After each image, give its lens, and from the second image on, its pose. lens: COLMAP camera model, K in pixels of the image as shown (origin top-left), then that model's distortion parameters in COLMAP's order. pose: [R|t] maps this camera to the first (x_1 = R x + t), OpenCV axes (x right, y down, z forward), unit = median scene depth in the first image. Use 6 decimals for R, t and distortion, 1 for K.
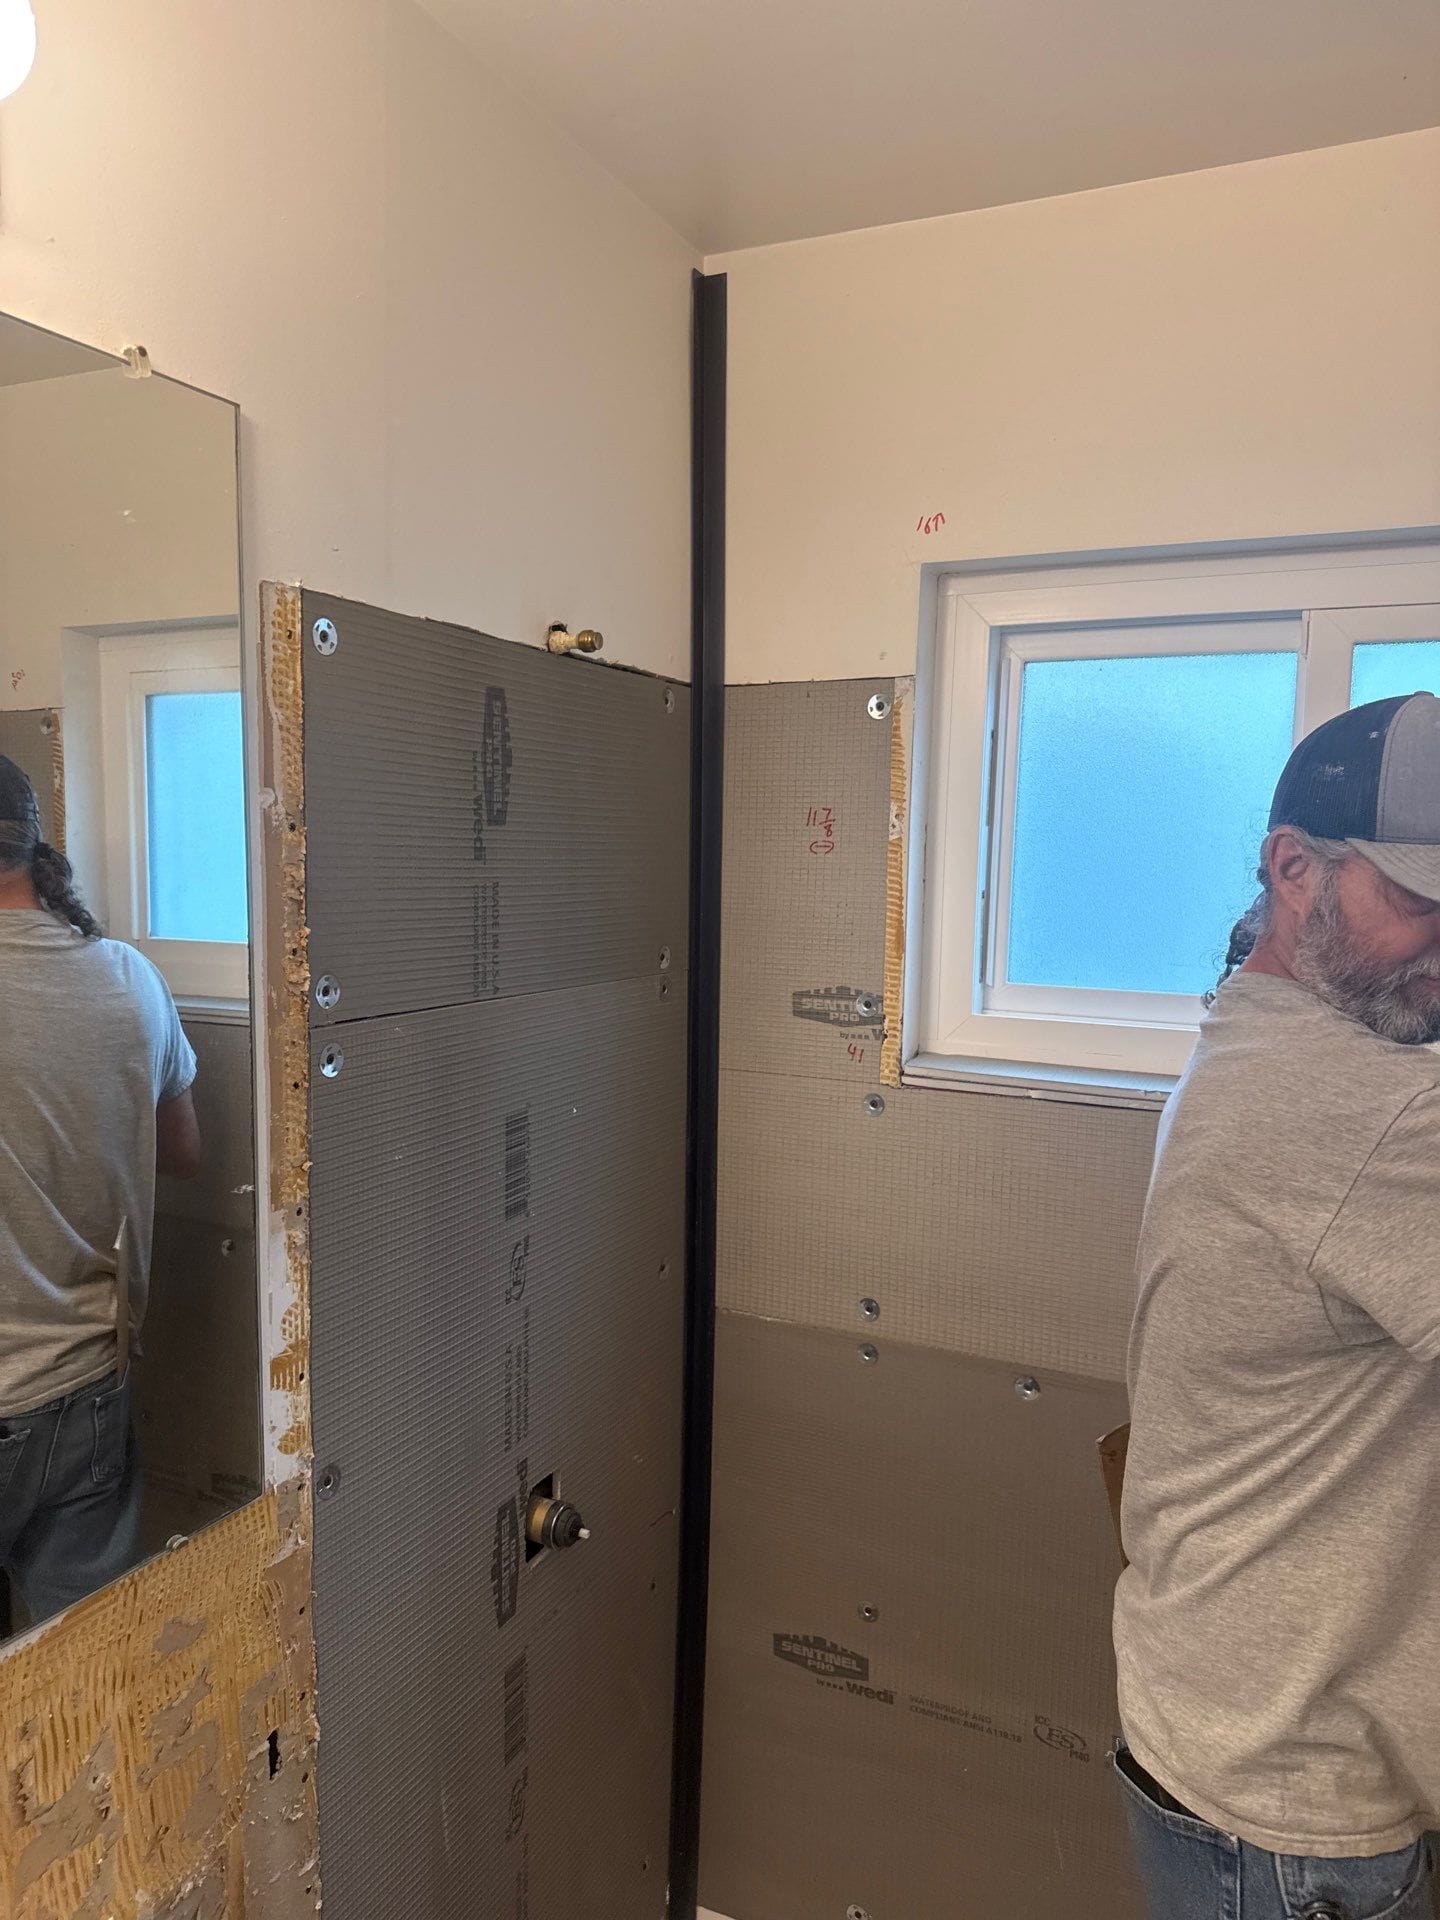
lens RADIAL K [[1348.5, 0, 720.0], [0, 1348.5, 960.0], [0, 0, 1]] dist [0.109793, -0.153443]
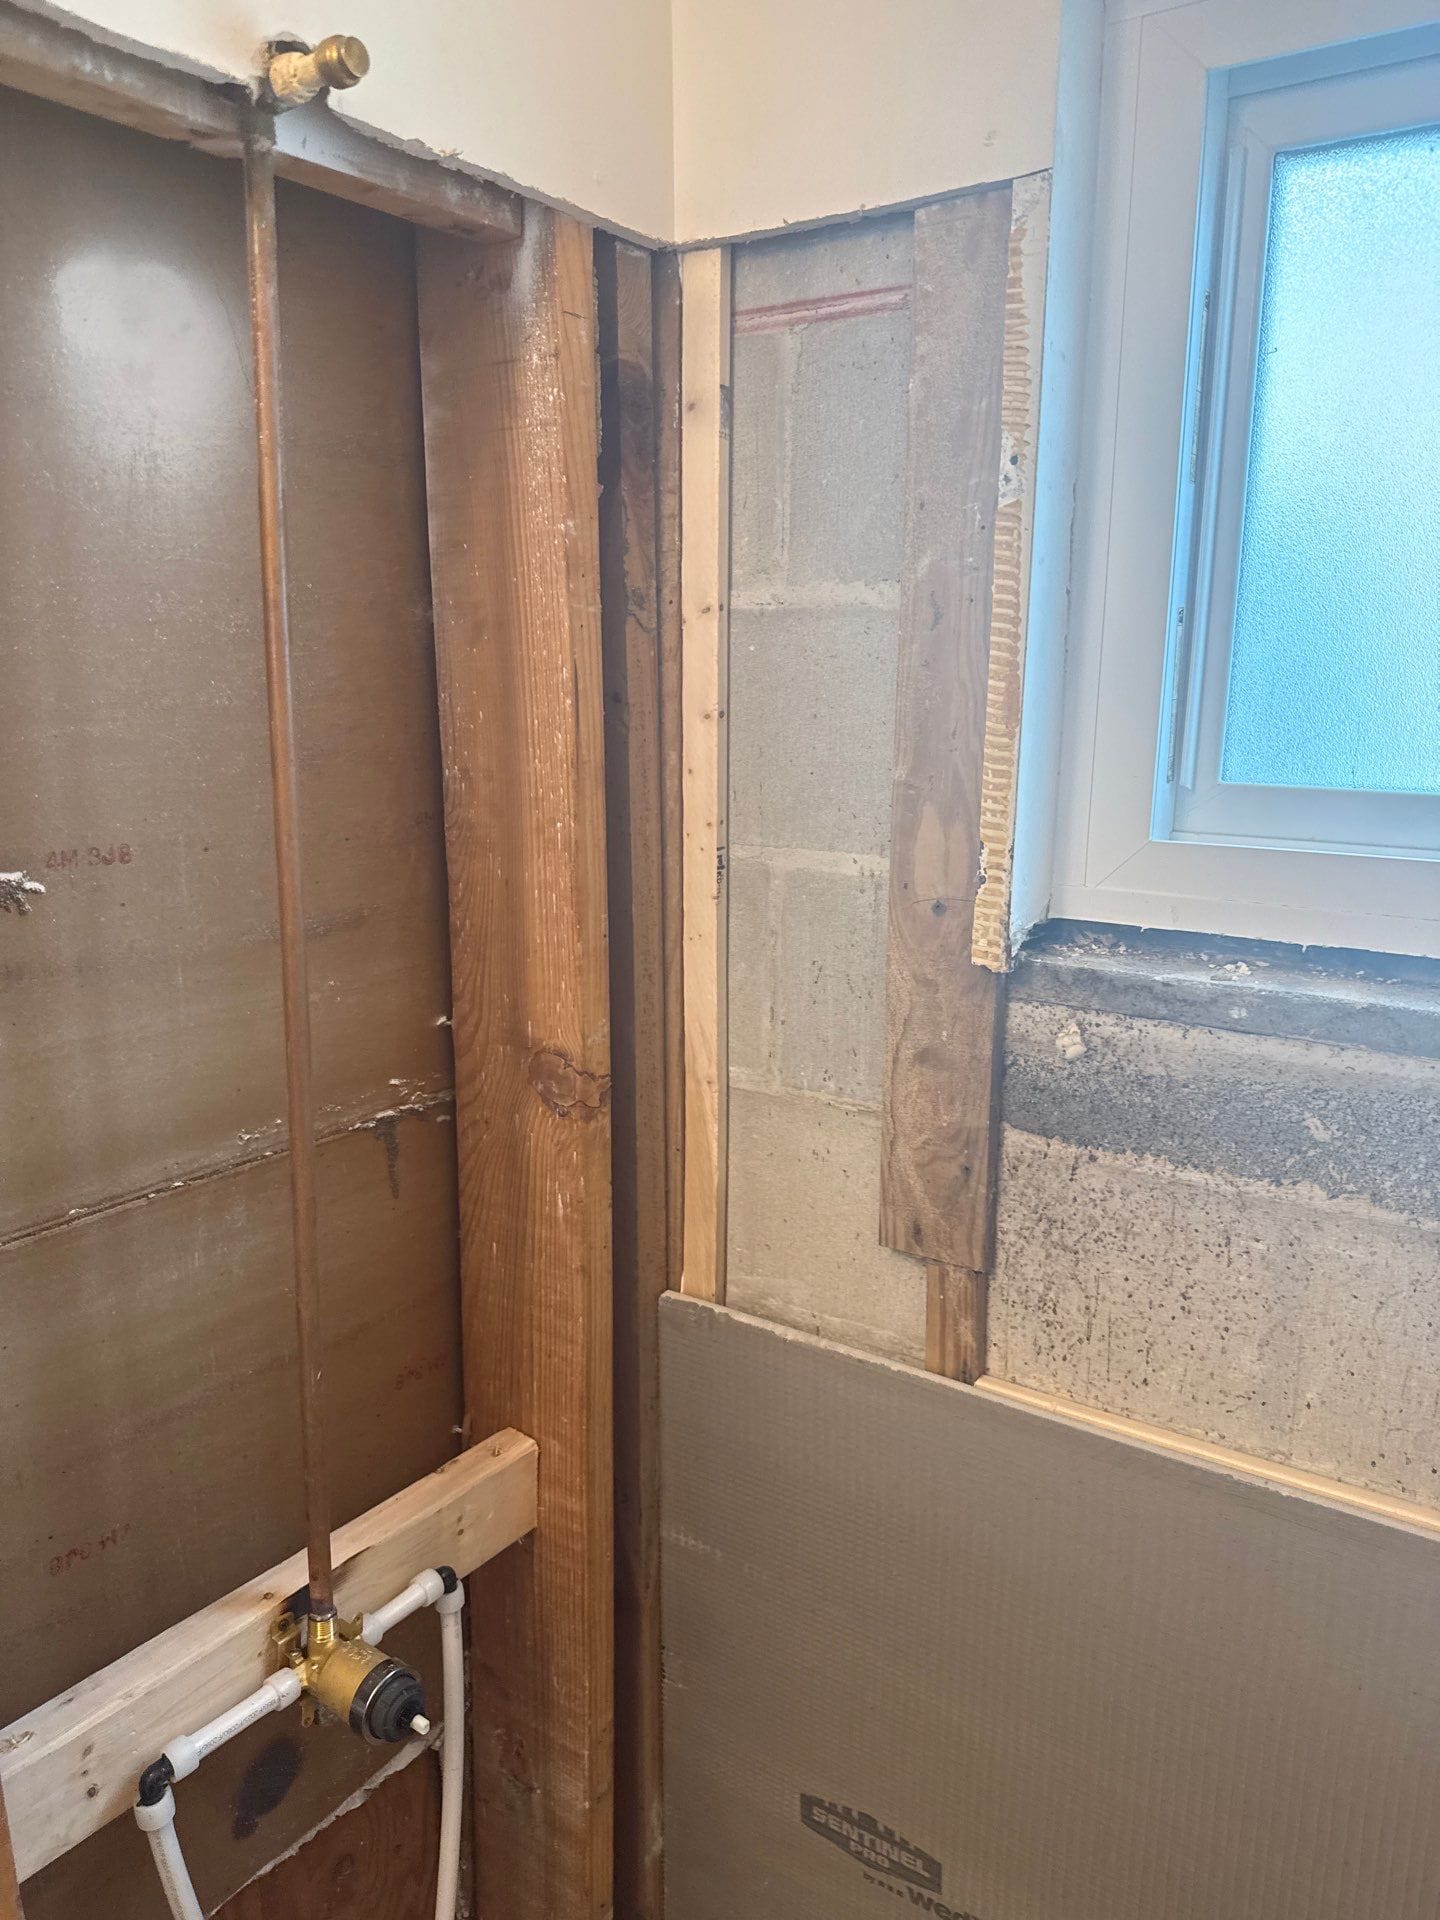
lens RADIAL K [[1262.6, 0, 720.0], [0, 1262.6, 960.0], [0, 0, 1]] dist [-0.001150, -0.002552]
pose [[0.985870, 0.012808, -0.167022, 0.102104], [0.006343, 0.993503, 0.113630, 0.029374], [0.167392, -0.113083, 0.979383, 0.475396]]
